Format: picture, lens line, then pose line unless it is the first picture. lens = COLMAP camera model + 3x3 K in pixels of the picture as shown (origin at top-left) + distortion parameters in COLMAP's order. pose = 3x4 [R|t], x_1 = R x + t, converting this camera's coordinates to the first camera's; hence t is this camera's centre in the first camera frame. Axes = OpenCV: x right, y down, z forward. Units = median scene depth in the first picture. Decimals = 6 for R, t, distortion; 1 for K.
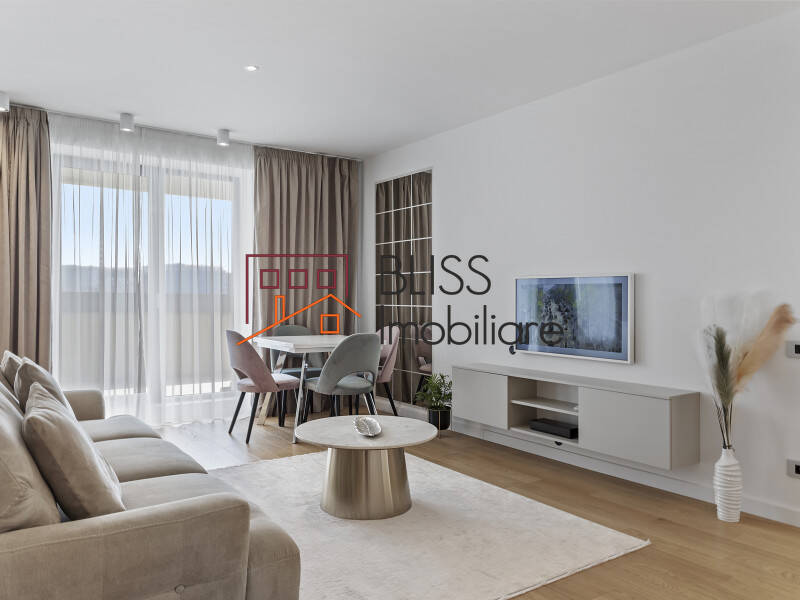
lens RADIAL K [[612.1, 0, 421.0], [0, 612.1, 297.6], [0, 0, 1]] dist [0.036478, 0.001719]
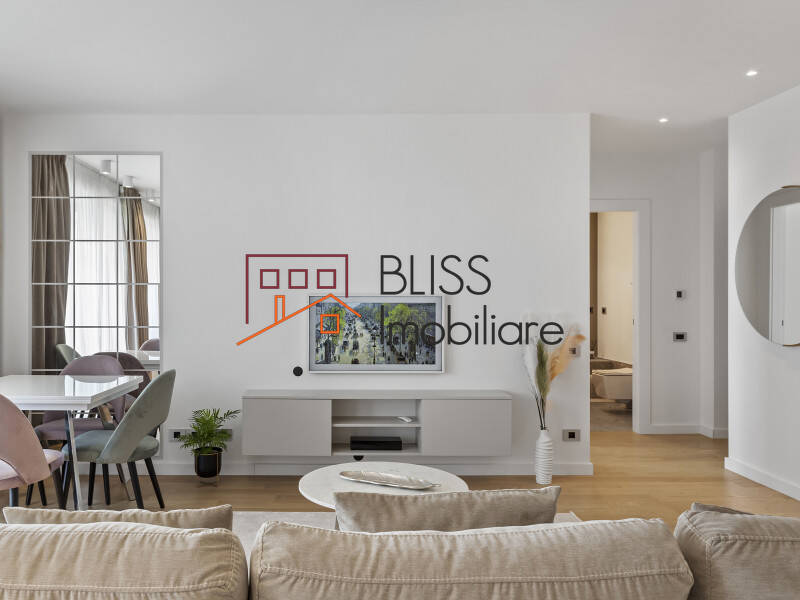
lens RADIAL K [[610.2, 0, 388.4], [0, 610.2, 297.7], [0, 0, 1]] dist [-0.001248, 0.002409]
pose [[0.594159, 0.002346, 0.804344, -0.580410], [-0.000544, 0.999997, -0.002515, -0.028101], [-0.804348, 0.001056, 0.594158, 0.371754]]
